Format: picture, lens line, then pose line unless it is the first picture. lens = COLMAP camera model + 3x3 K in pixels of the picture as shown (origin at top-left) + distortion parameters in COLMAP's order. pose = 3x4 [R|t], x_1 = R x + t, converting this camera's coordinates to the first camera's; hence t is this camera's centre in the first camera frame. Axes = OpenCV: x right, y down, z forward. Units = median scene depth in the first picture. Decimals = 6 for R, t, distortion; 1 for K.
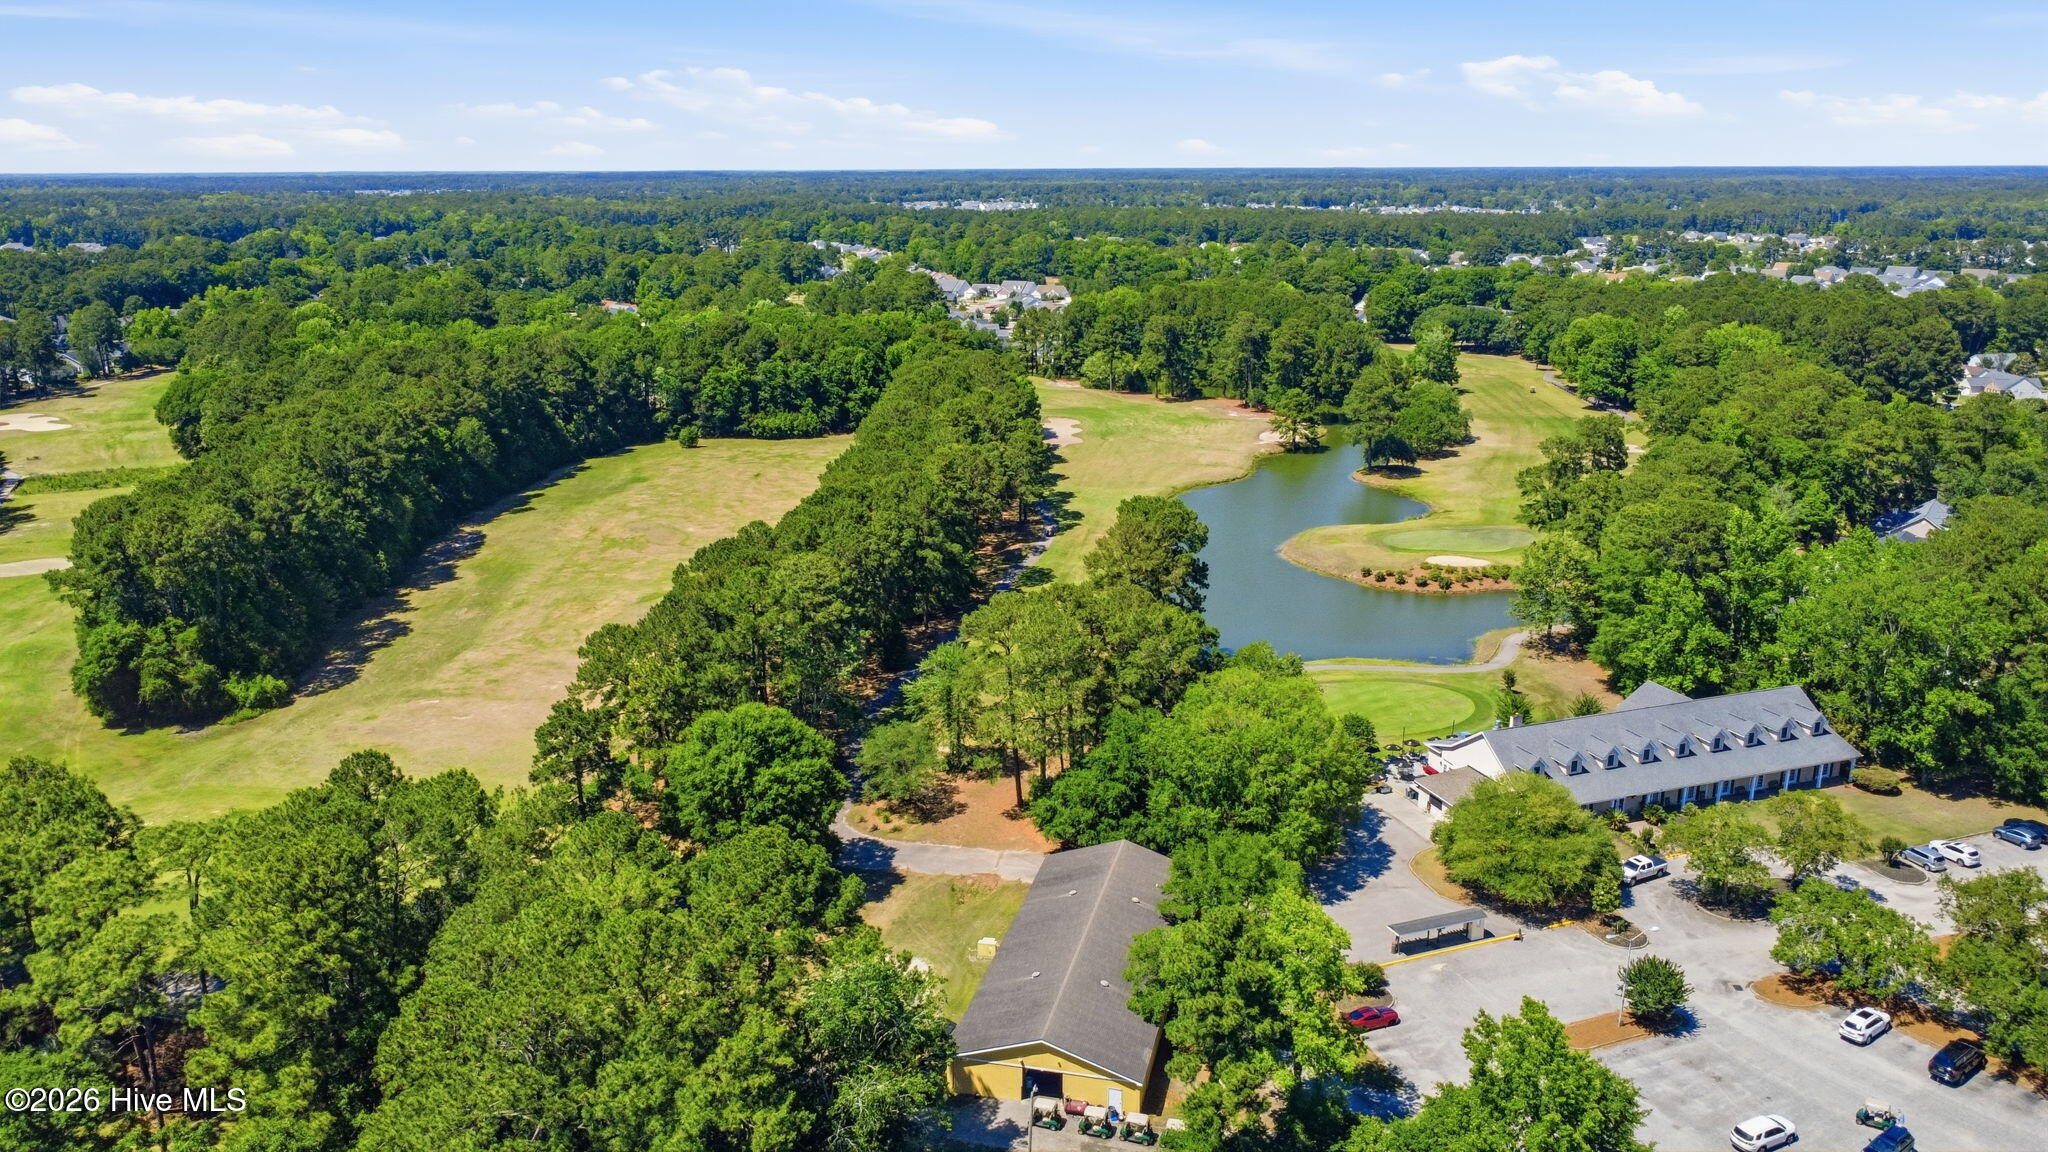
lens RADIAL K [[1495.7, 0, 1024.0], [0, 1495.7, 576.0], [0, 0, 1]] dist [-0.002703, -0.000995]
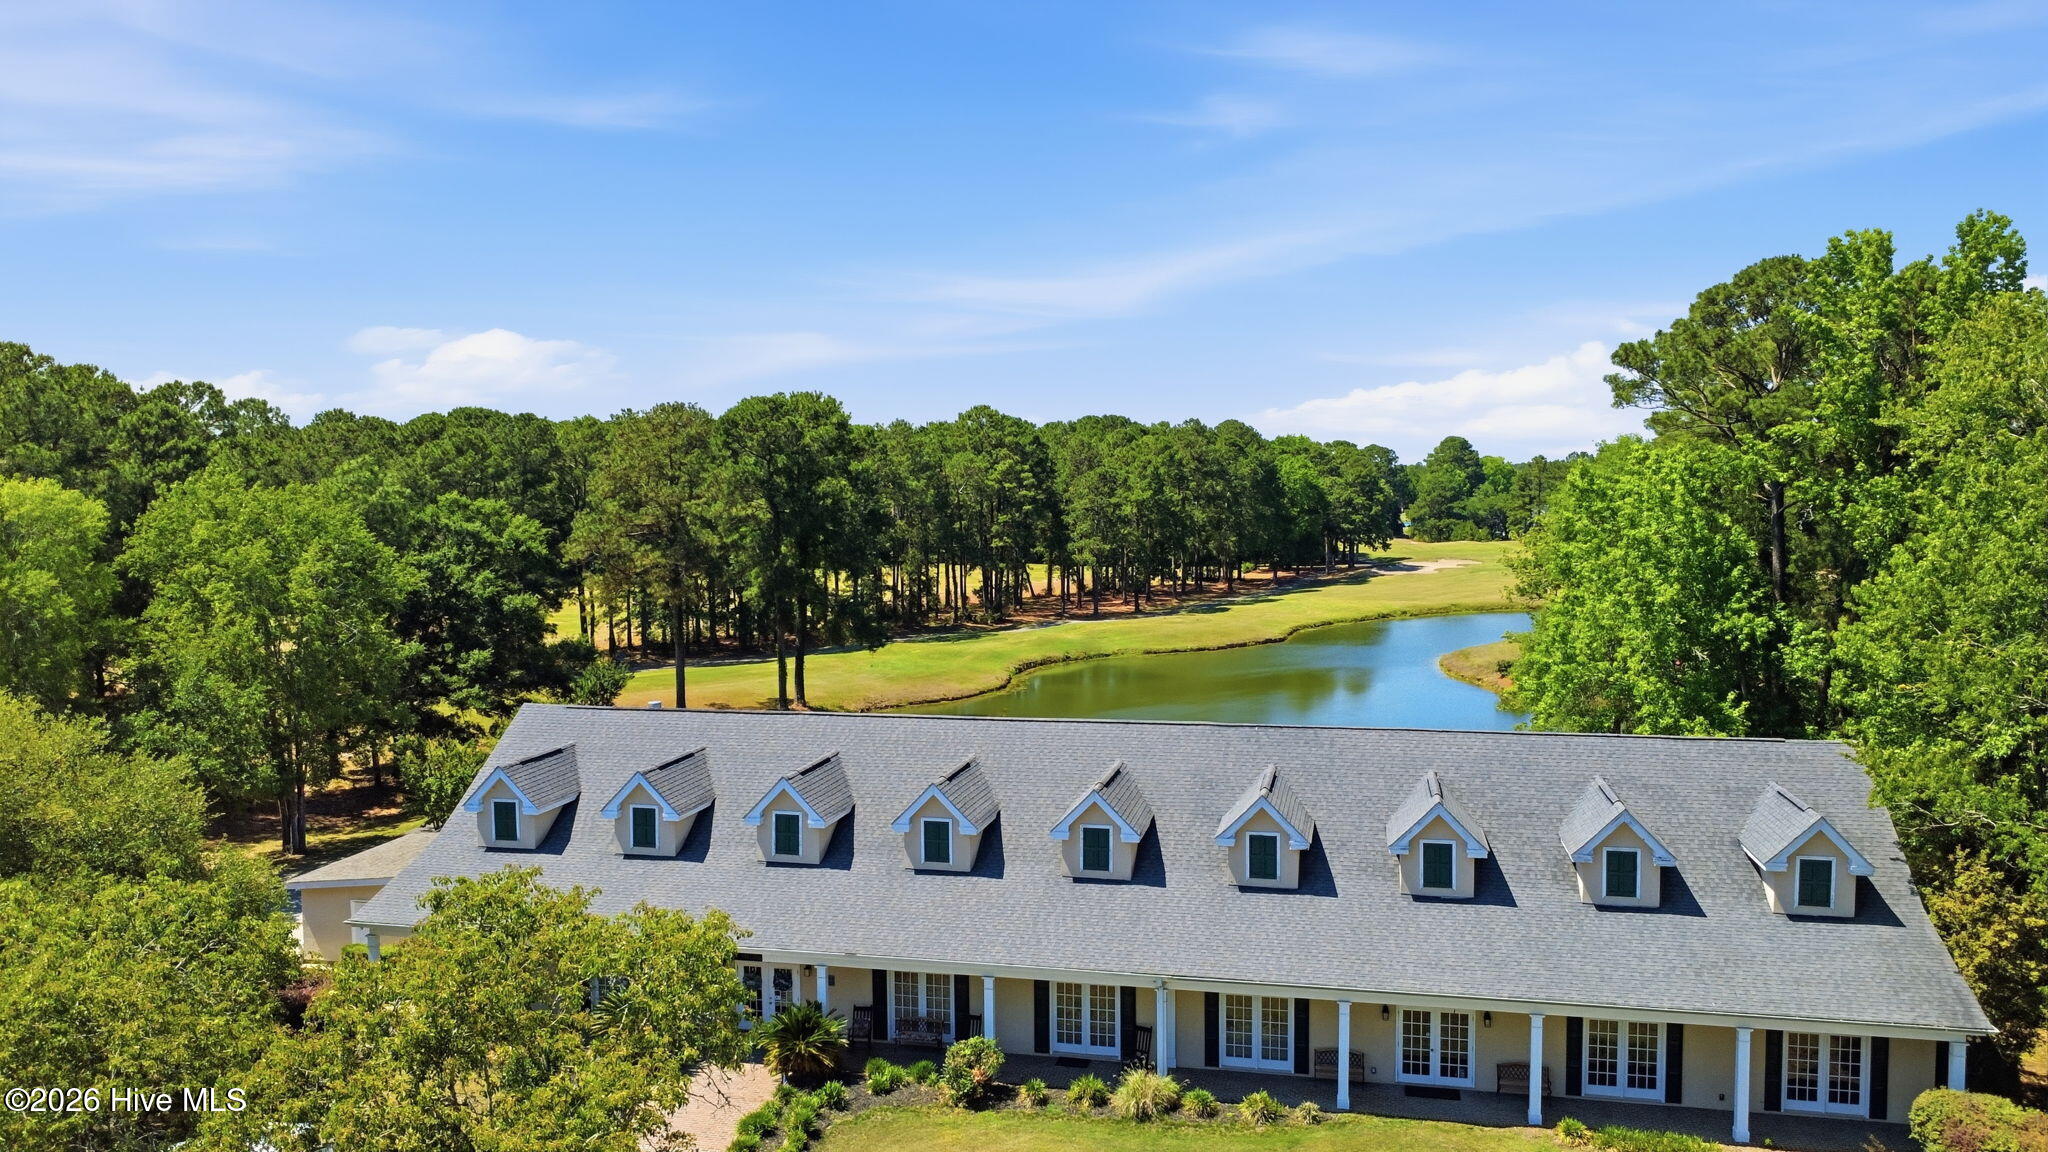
lens RADIAL K [[1495.7, 0, 1024.0], [0, 1495.7, 576.0], [0, 0, 1]] dist [-0.002703, -0.000995]
pose [[0.853553, 0.039542, -0.519504, 0.502363], [-0.140656, 0.977581, -0.156691, 0.099886], [0.501661, 0.206815, 0.839979, 0.675792]]
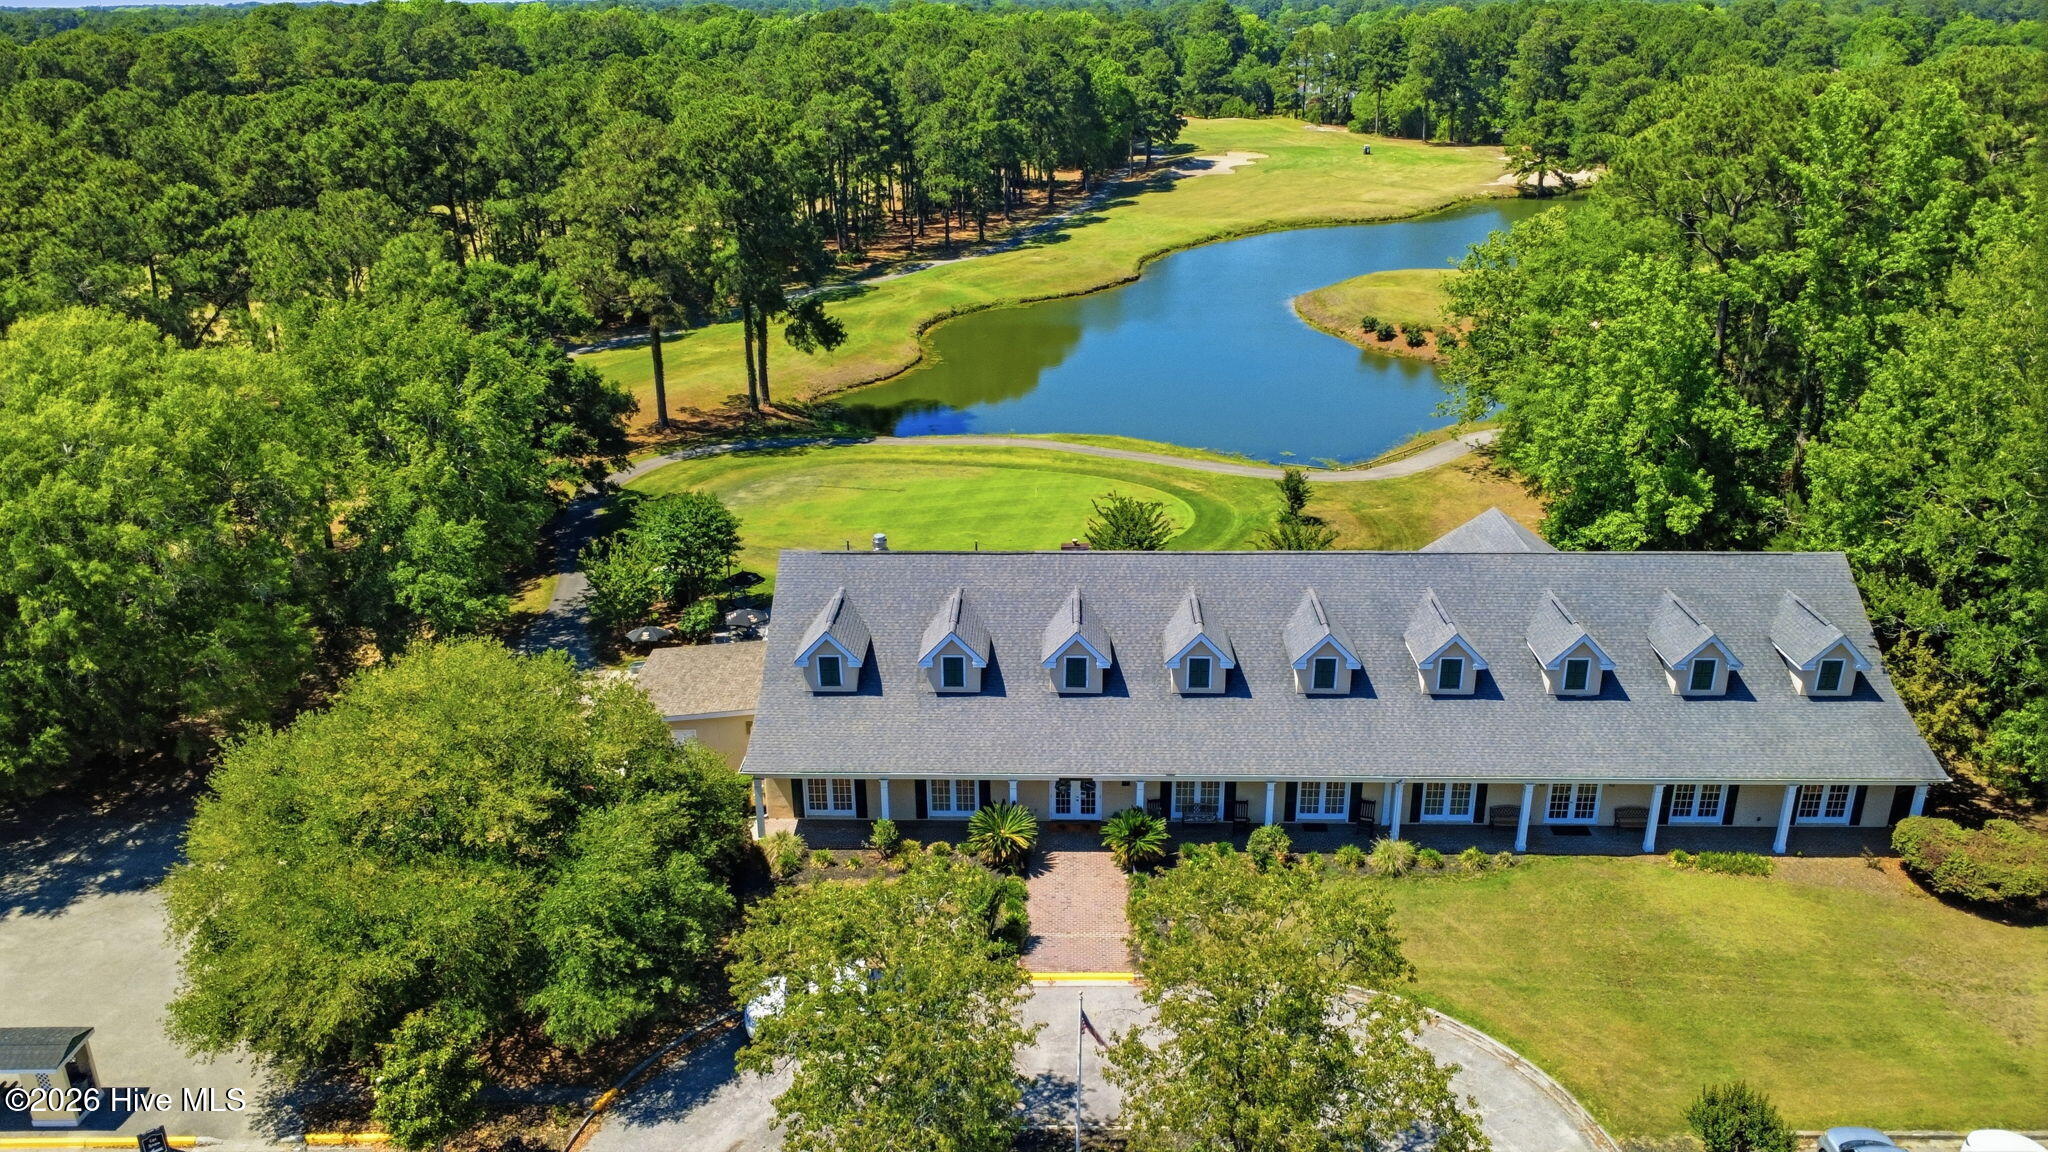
lens RADIAL K [[1495.7, 0, 1024.0], [0, 1495.7, 576.0], [0, 0, 1]] dist [-0.002703, -0.000995]
pose [[0.937991, 0.129758, -0.321458, 0.429220], [-0.094817, 0.987974, 0.122132, 0.050591], [0.333440, -0.084079, 0.939015, 0.575012]]
